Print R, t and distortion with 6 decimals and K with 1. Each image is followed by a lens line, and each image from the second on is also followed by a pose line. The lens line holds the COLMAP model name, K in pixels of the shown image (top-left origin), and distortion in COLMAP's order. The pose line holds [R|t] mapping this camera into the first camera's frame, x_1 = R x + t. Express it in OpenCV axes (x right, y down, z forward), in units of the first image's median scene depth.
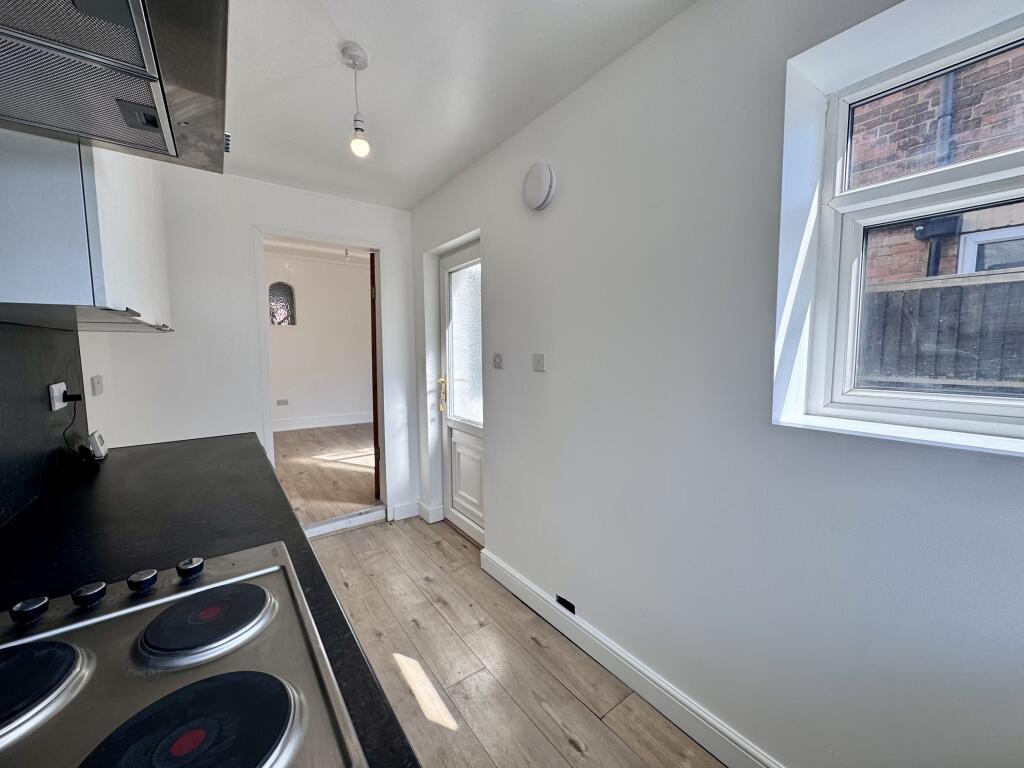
lens RADIAL K [[406.8, 0, 512.0], [0, 406.8, 384.0], [0, 0, 1]] dist [-0.004399, -0.000102]
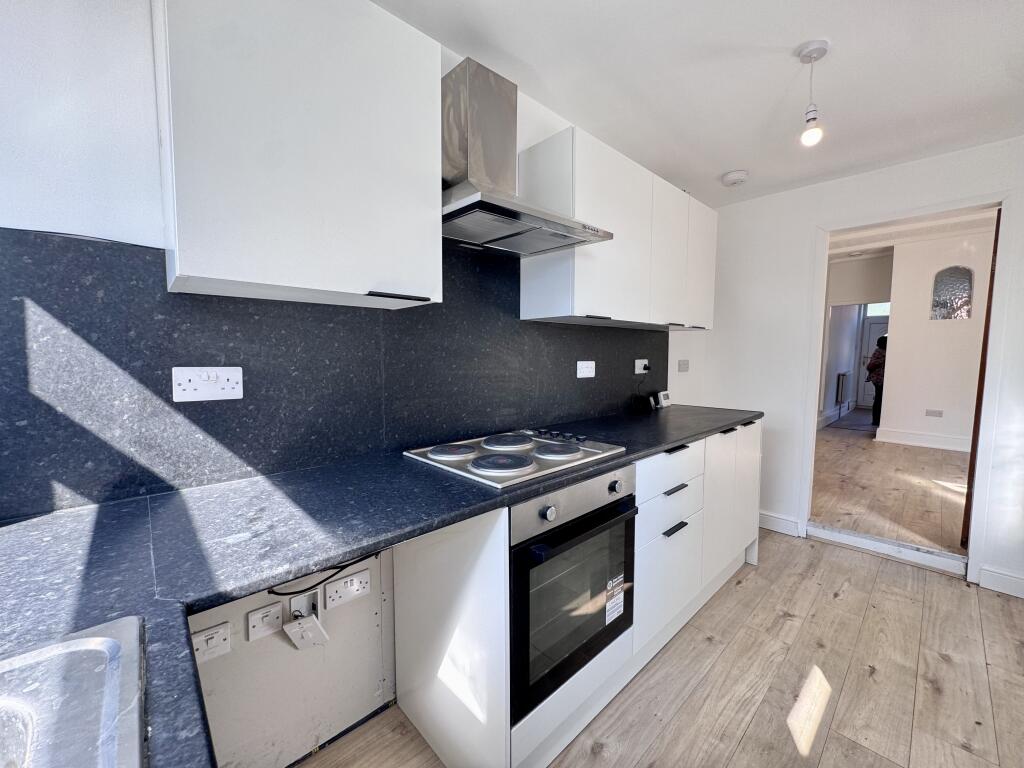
lens RADIAL K [[406.8, 0, 512.0], [0, 406.8, 384.0], [0, 0, 1]] dist [-0.004399, -0.000102]
pose [[0.117222, 0.078760, -0.989978, 0.280822], [-0.091262, 0.993486, 0.068233, 0.015876], [0.988903, 0.082349, 0.123647, 0.085727]]
